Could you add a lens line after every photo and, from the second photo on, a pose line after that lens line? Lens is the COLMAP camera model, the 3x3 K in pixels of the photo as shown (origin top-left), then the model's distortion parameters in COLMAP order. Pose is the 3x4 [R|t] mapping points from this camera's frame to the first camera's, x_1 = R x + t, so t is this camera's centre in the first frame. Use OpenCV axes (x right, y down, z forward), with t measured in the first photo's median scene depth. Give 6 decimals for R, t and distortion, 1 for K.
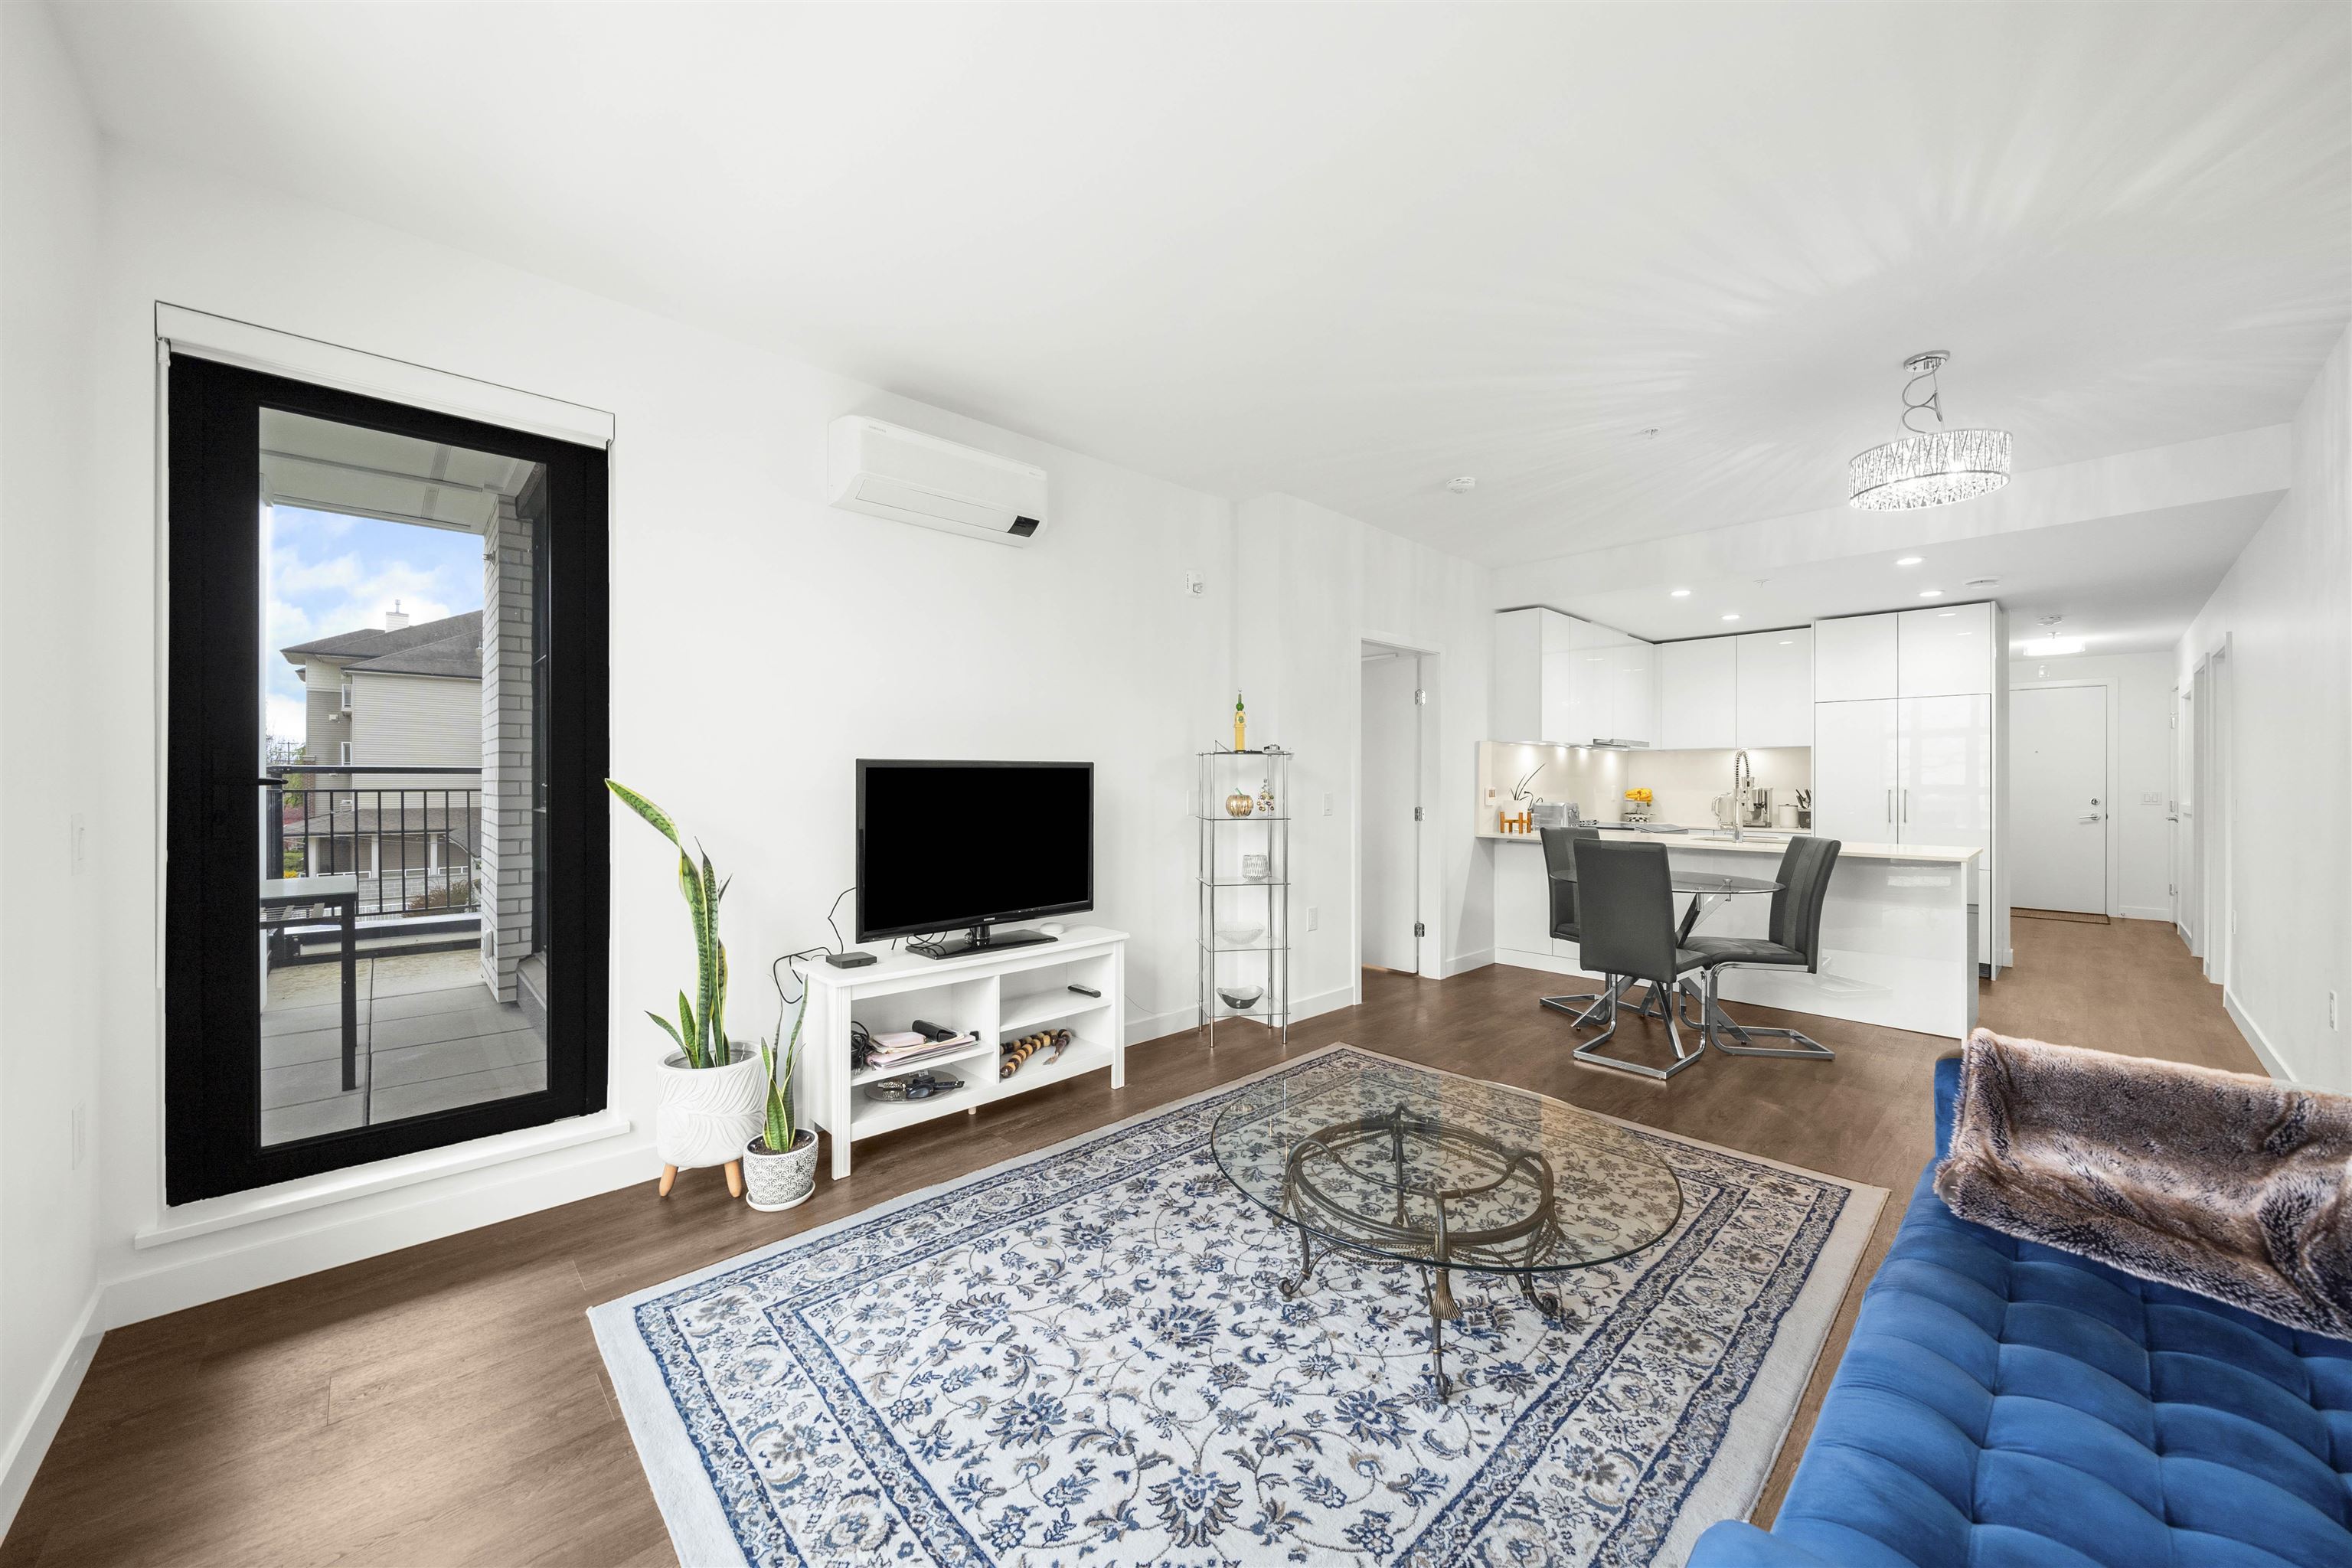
lens RADIAL K [[850.9, 0, 1166.6], [0, 850.9, 776.8], [0, 0, 1]] dist [-0.004334, -0.000036]
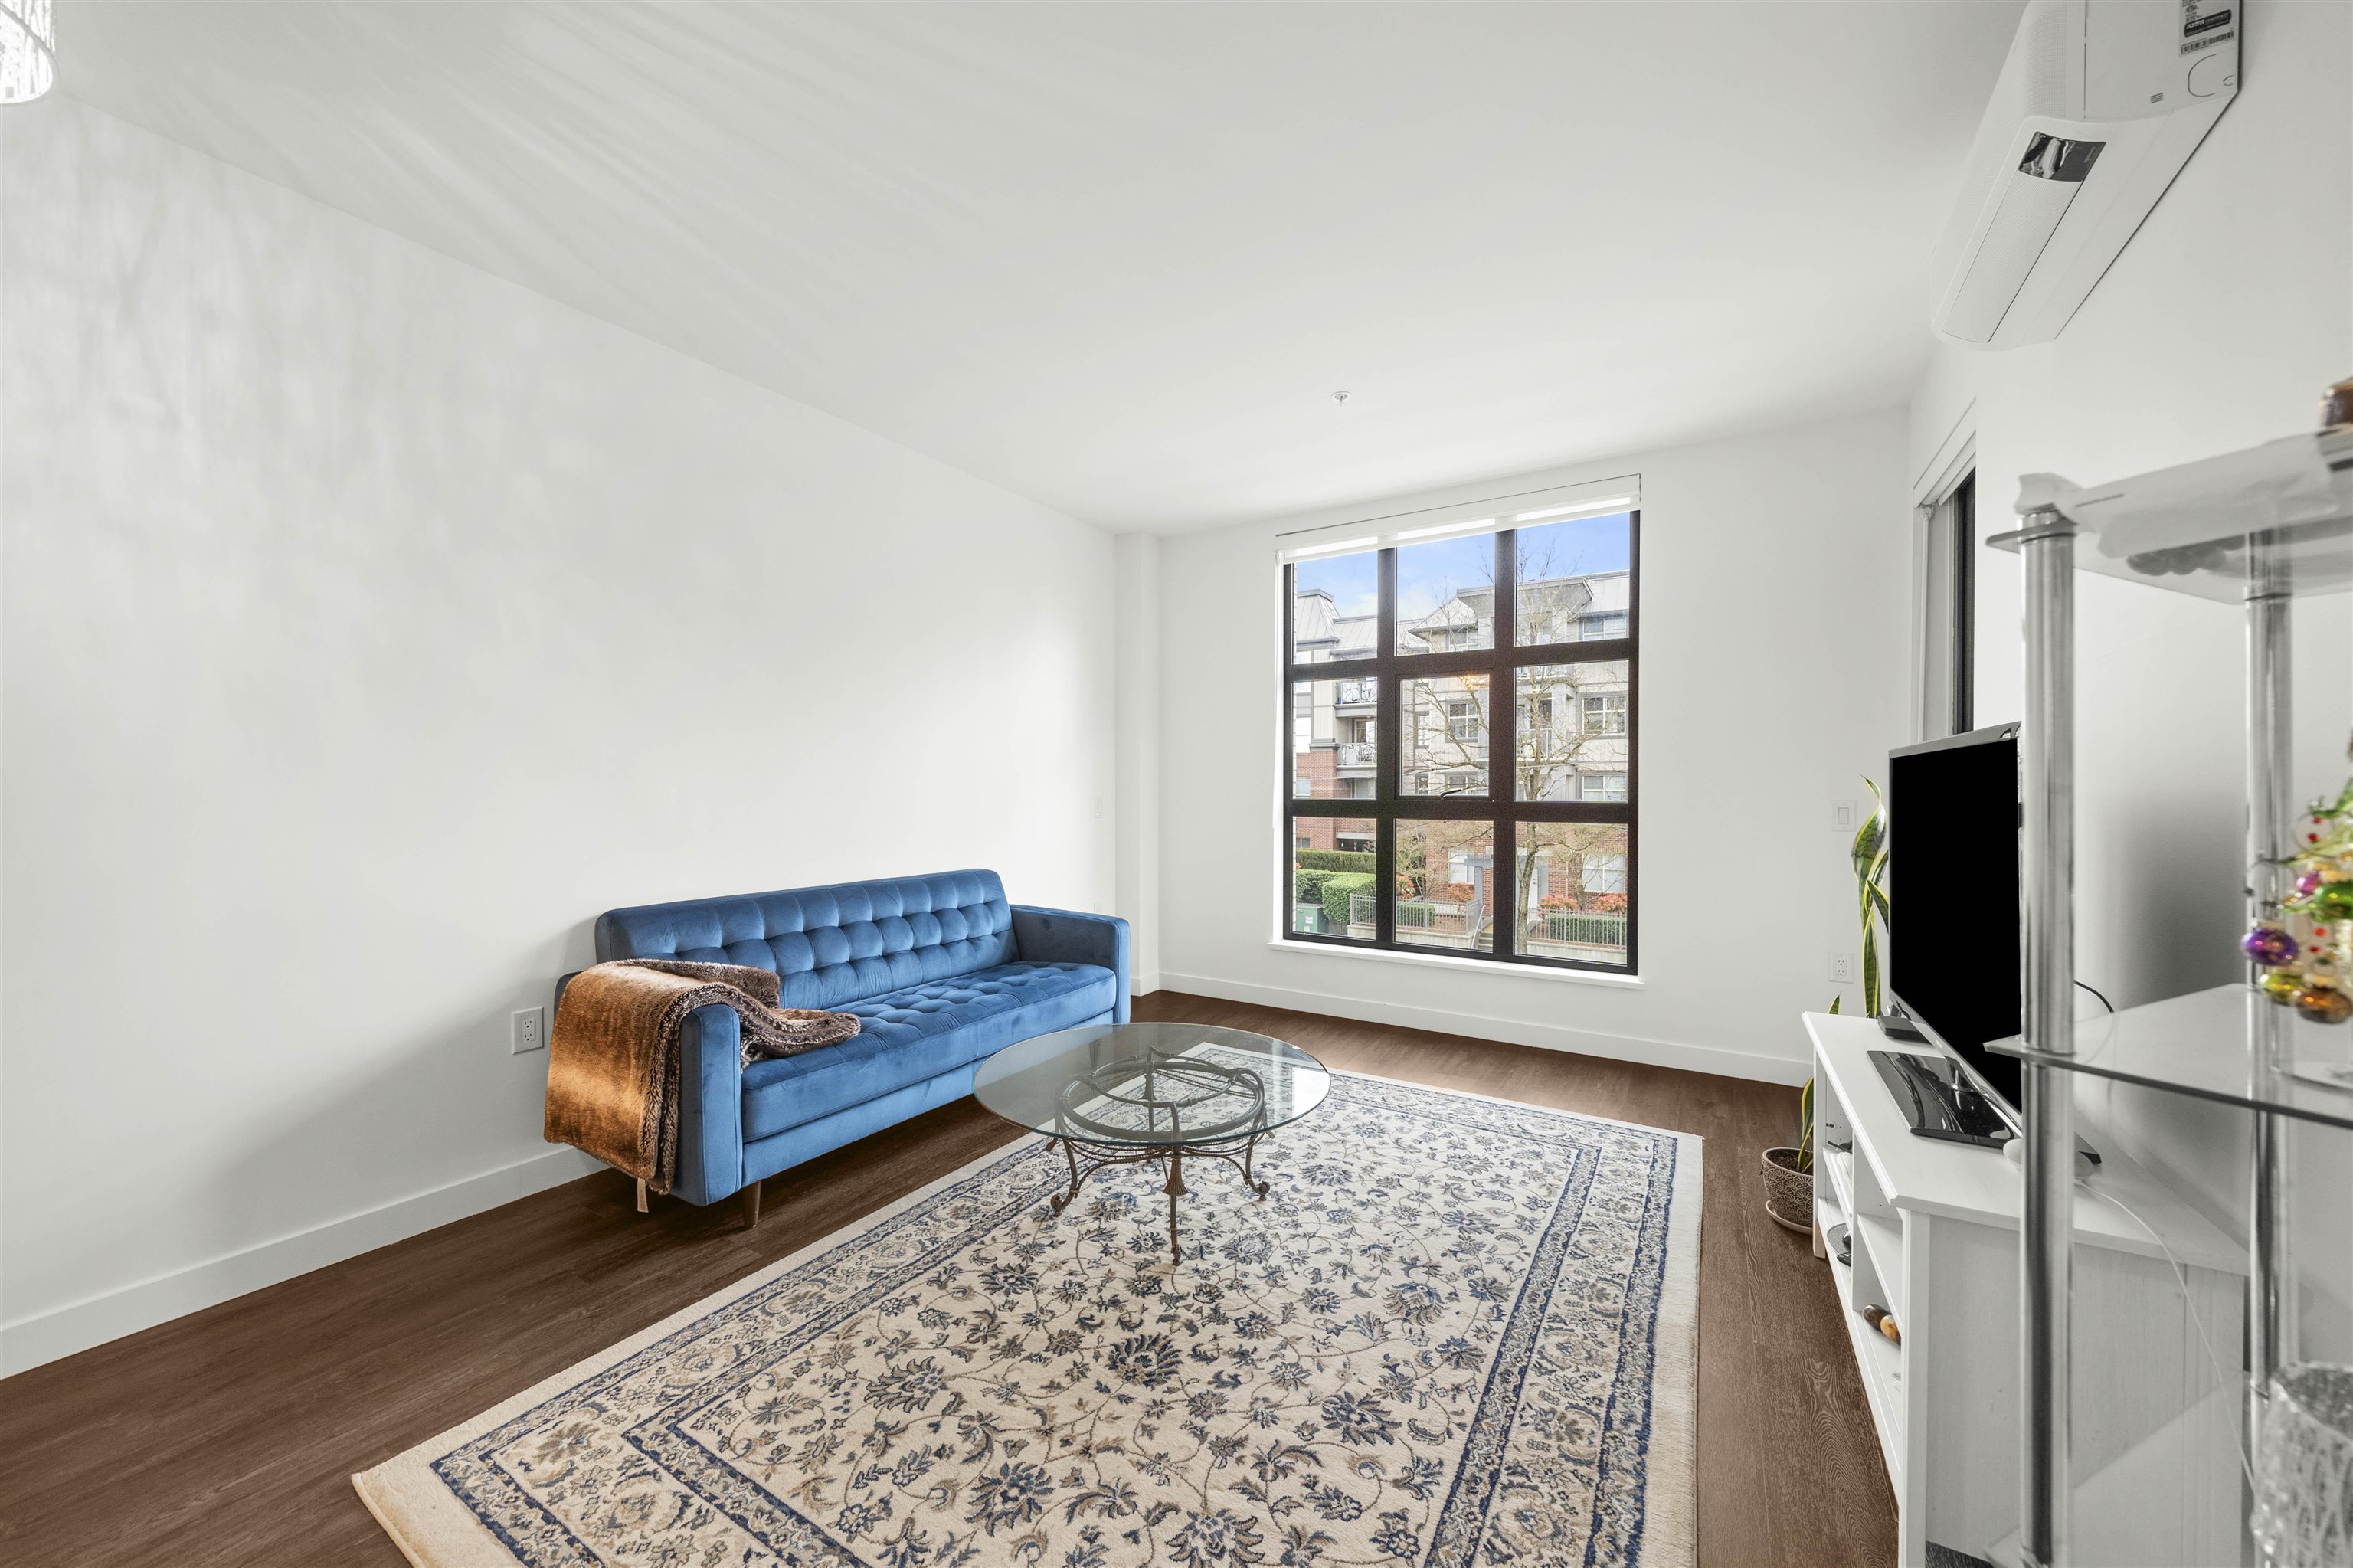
lens RADIAL K [[863.4, 0, 1176.5], [0, 863.4, 784.0], [0, 0, 1]] dist [-0.003233, -0.000081]
pose [[-0.965094, -0.003646, -0.261879, 0.393505], [-0.001824, 0.999972, -0.007199, 0.014856], [0.261898, -0.006470, -0.965074, 1.447545]]
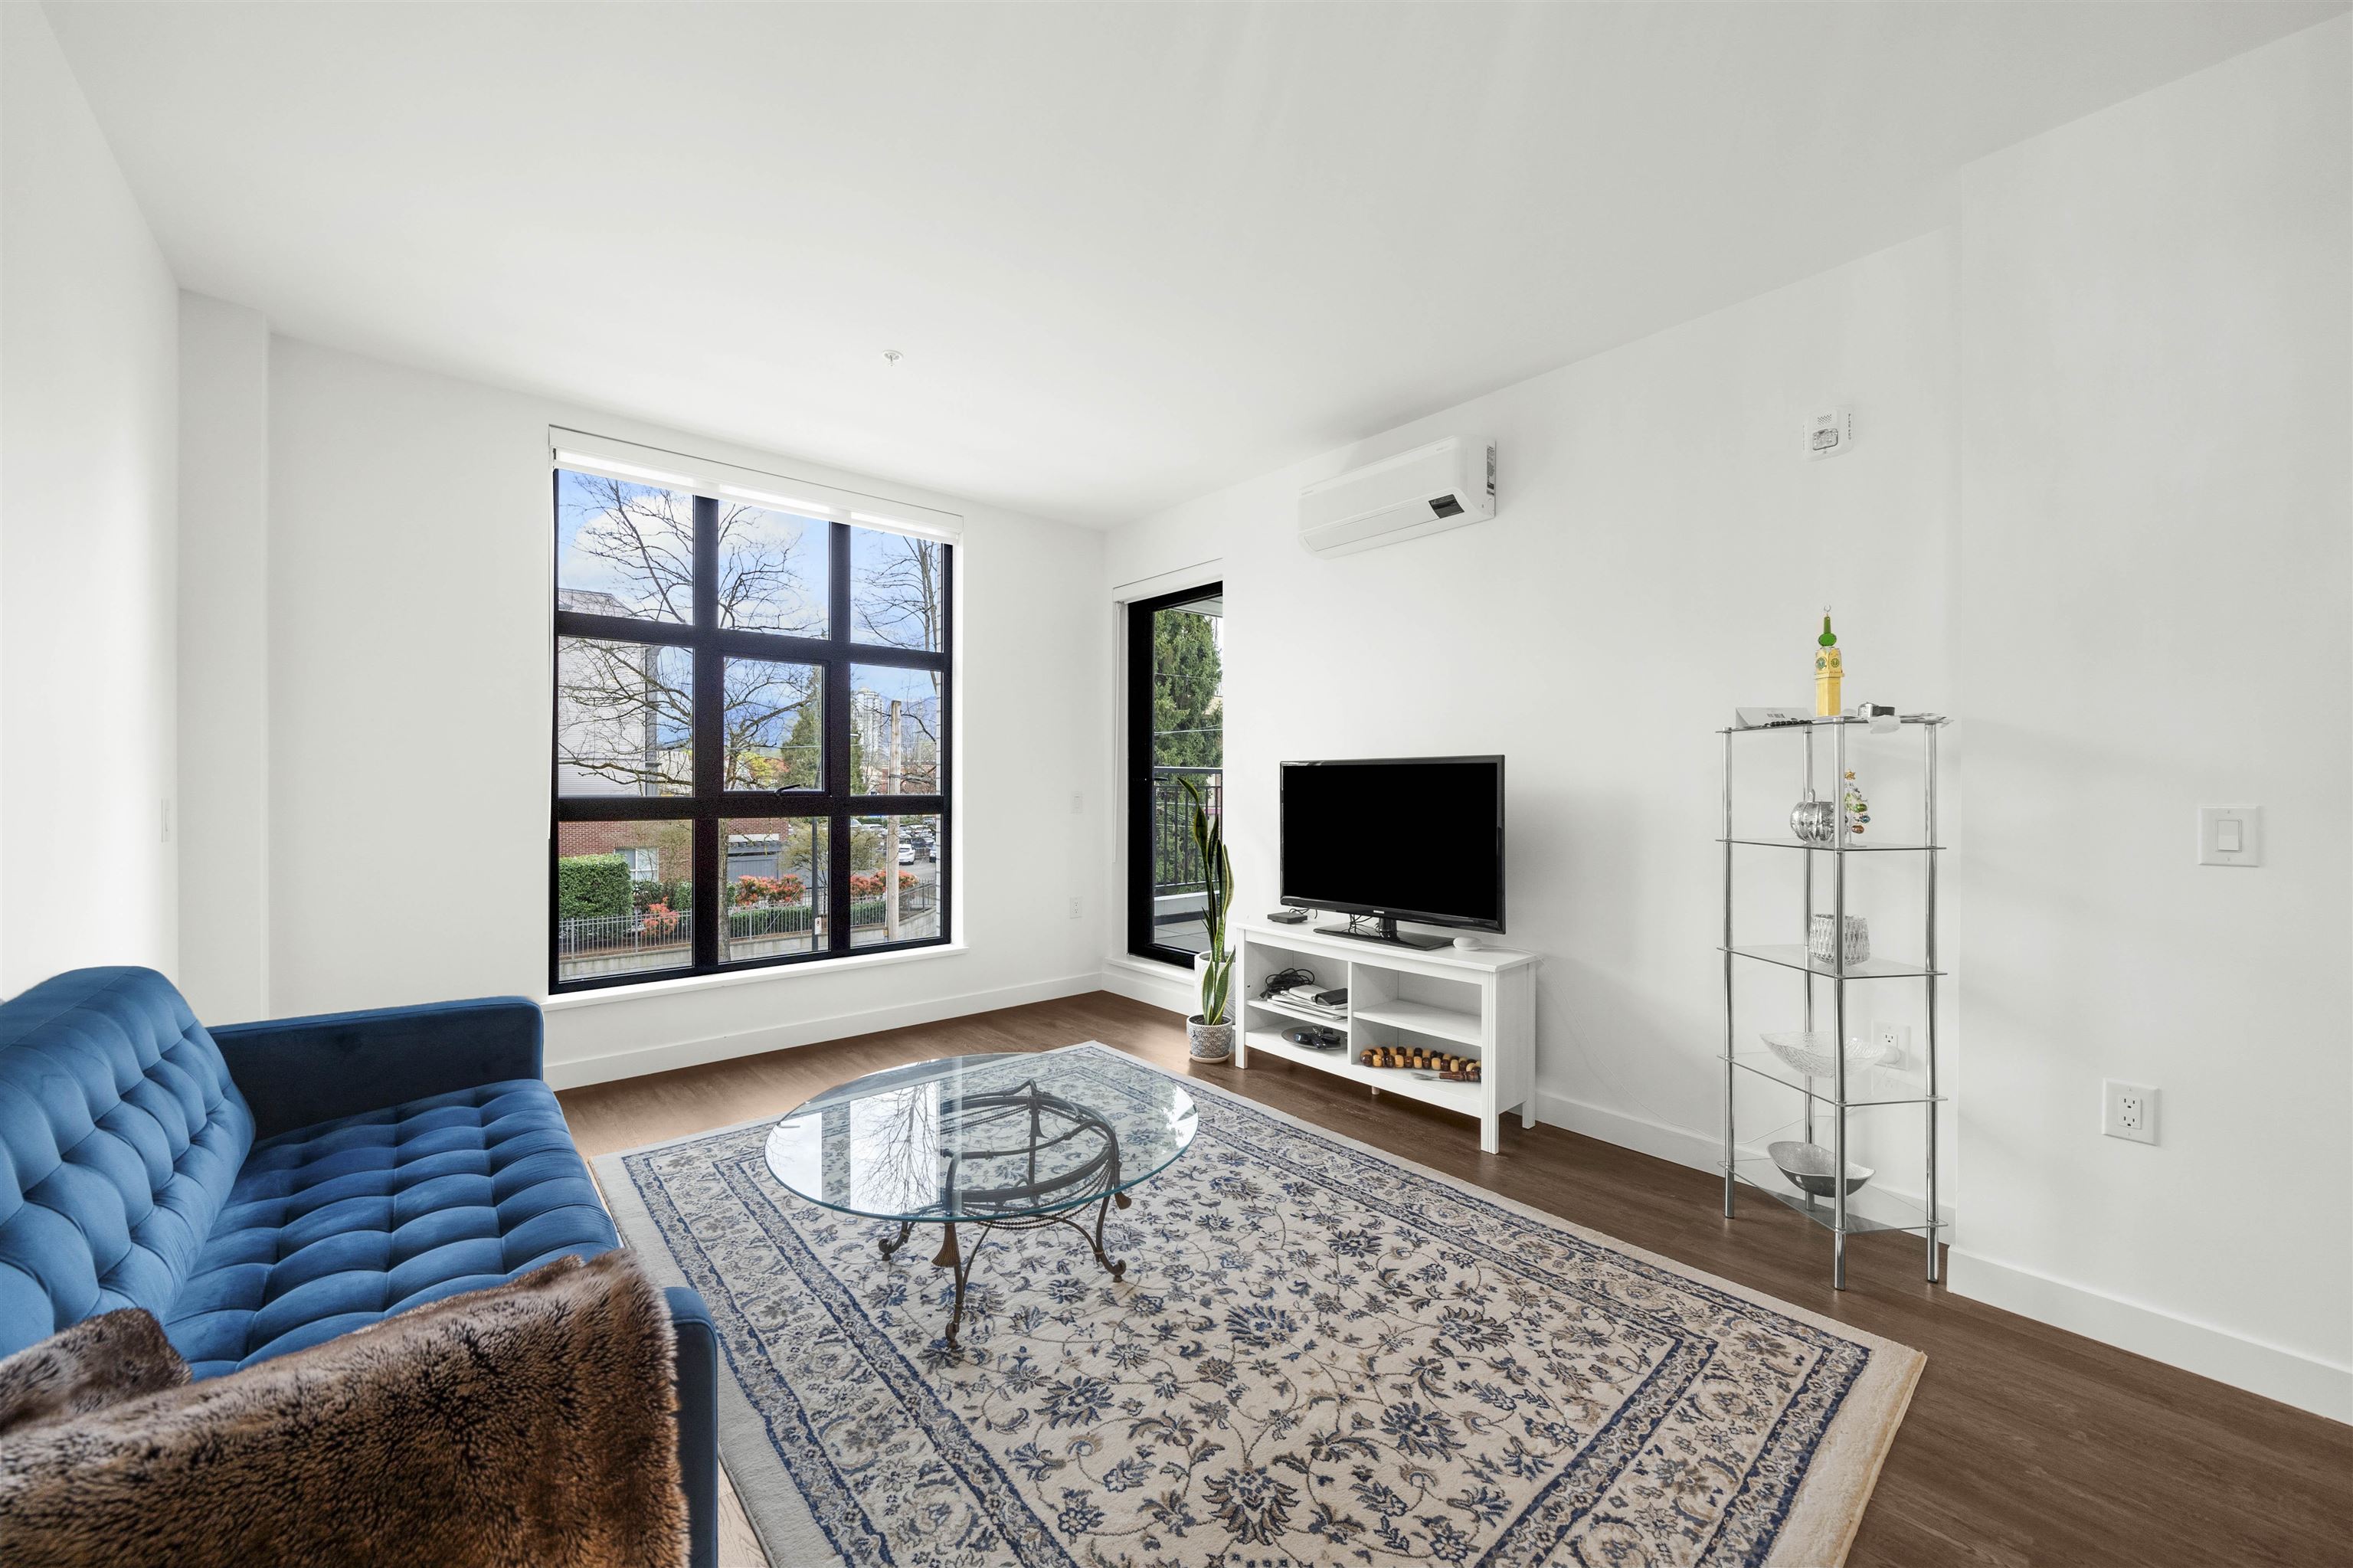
lens RADIAL K [[870.4, 0, 1170.0], [0, 870.4, 785.7], [0, 0, 1]] dist [-0.001791, -0.000035]
pose [[-0.035726, 0.002123, -0.999359, 0.895980], [0.001003, 0.999997, 0.002088, 0.012706], [0.999361, -0.000928, -0.035728, 0.818358]]
